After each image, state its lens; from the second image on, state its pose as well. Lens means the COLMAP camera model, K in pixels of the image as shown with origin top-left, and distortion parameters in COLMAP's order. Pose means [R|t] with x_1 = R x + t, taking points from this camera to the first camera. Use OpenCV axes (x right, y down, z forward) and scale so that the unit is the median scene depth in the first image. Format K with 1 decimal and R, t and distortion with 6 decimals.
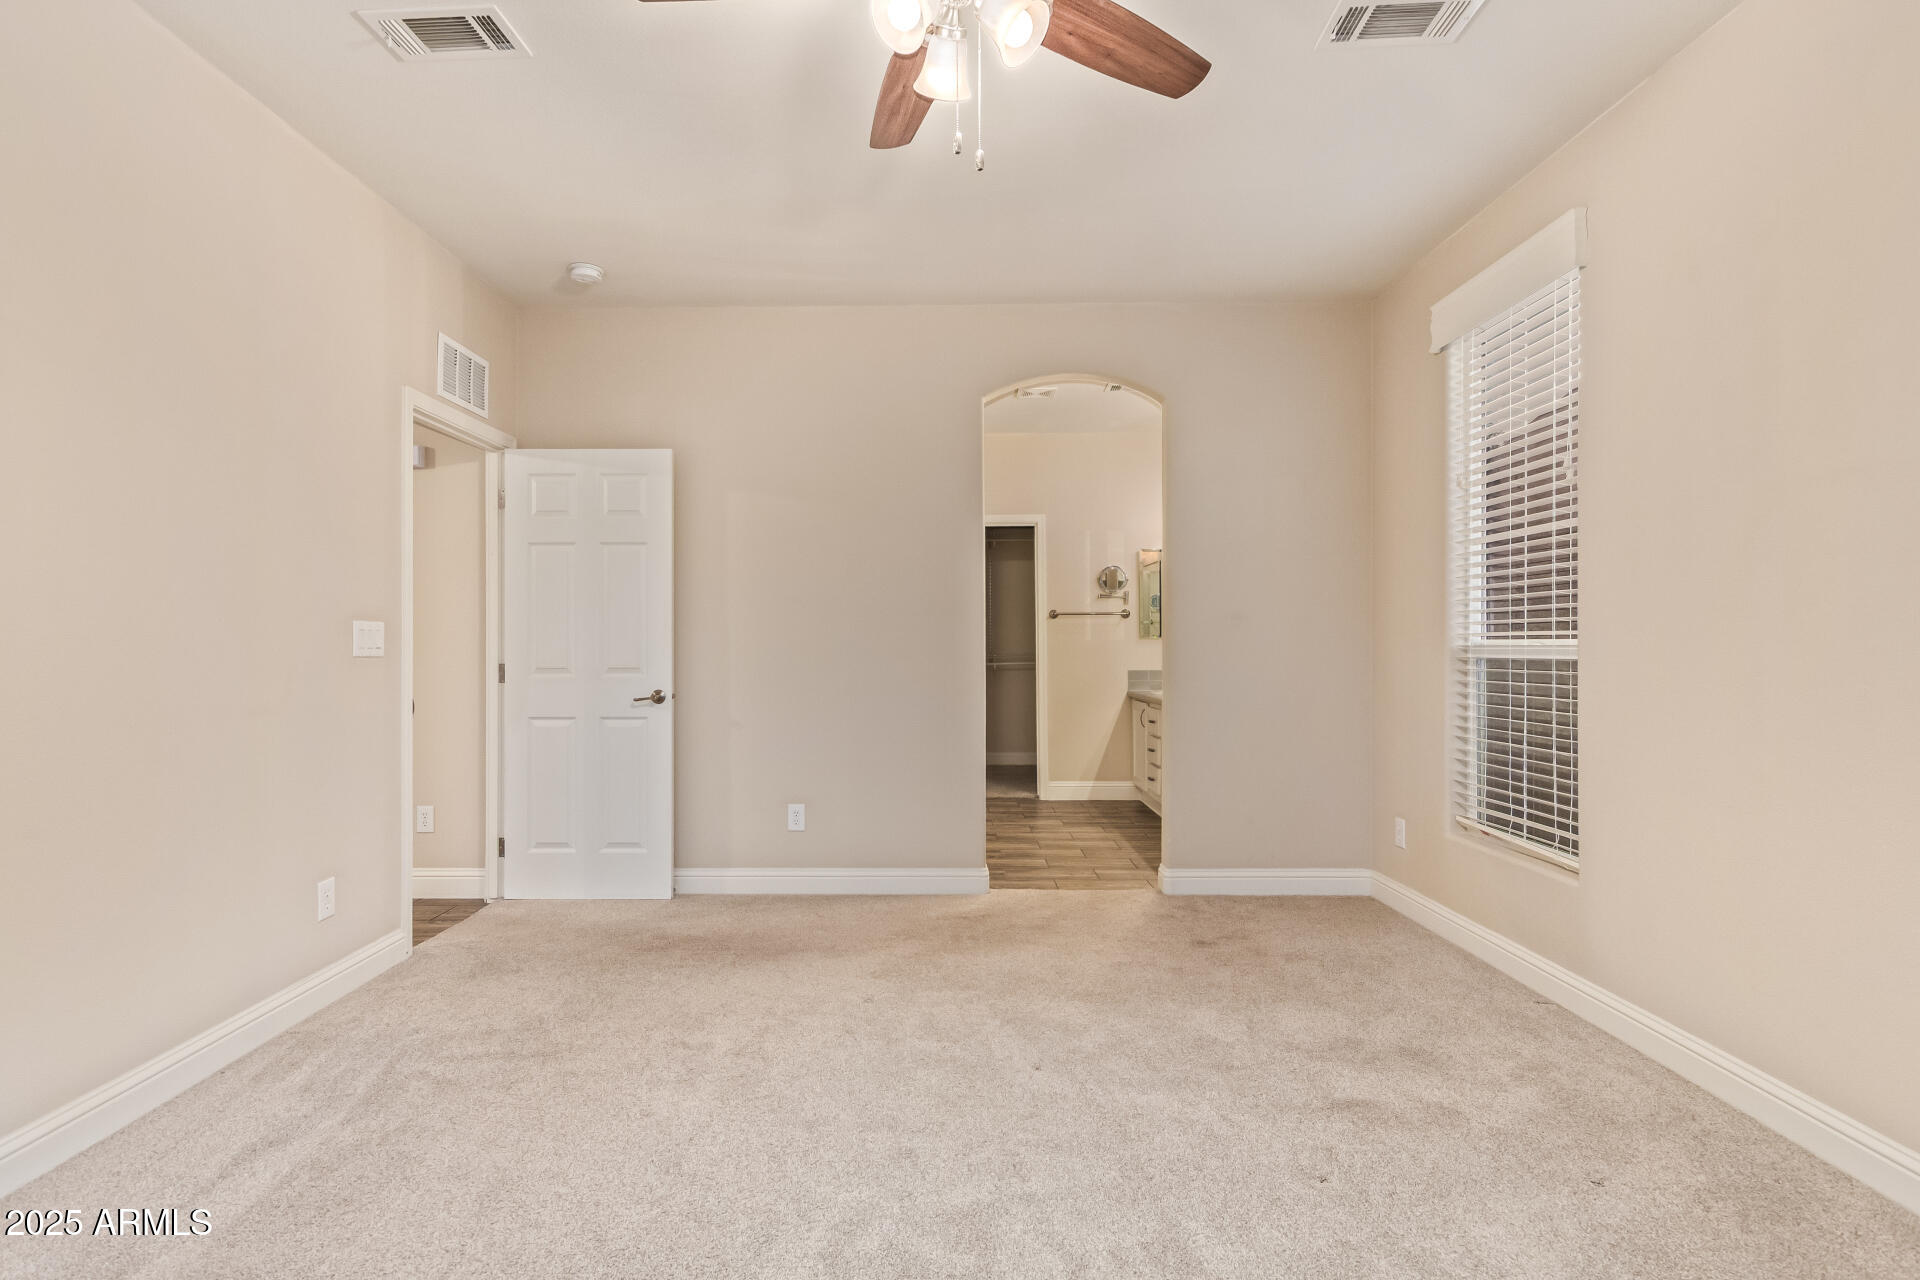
lens RADIAL K [[912.6, 0, 959.3], [0, 912.6, 638.1], [0, 0, 1]] dist [0.008774, -0.005578]
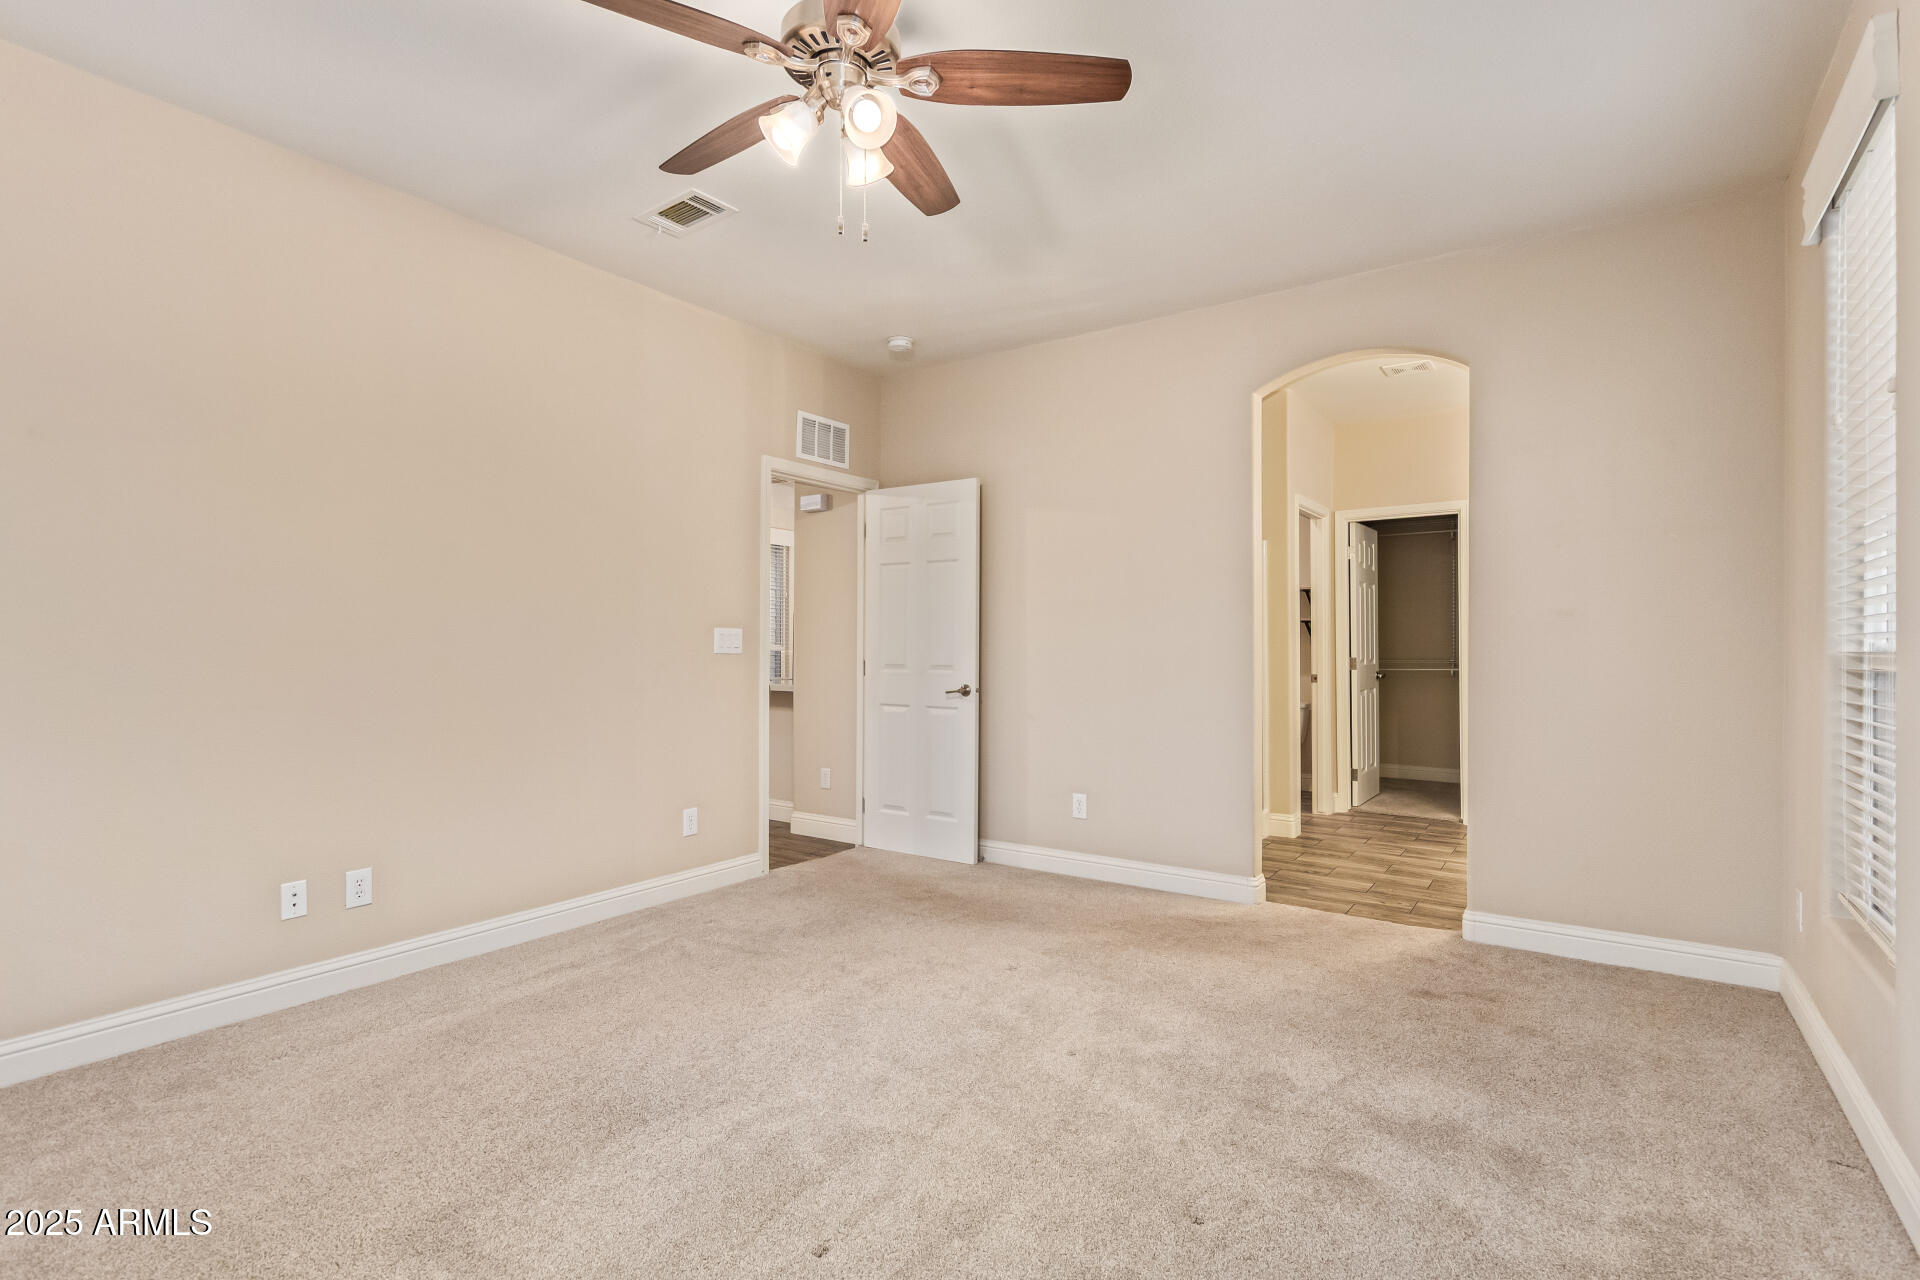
lens RADIAL K [[912.6, 0, 1032.3], [0, 912.6, 635.3], [0, 0, 1]] dist [0.008774, -0.005578]
pose [[0.841014, -0.001733, -0.541010, 0.427899], [-0.001478, 0.999984, -0.005501, -0.000033], [0.541011, 0.005426, 0.840998, 0.068331]]
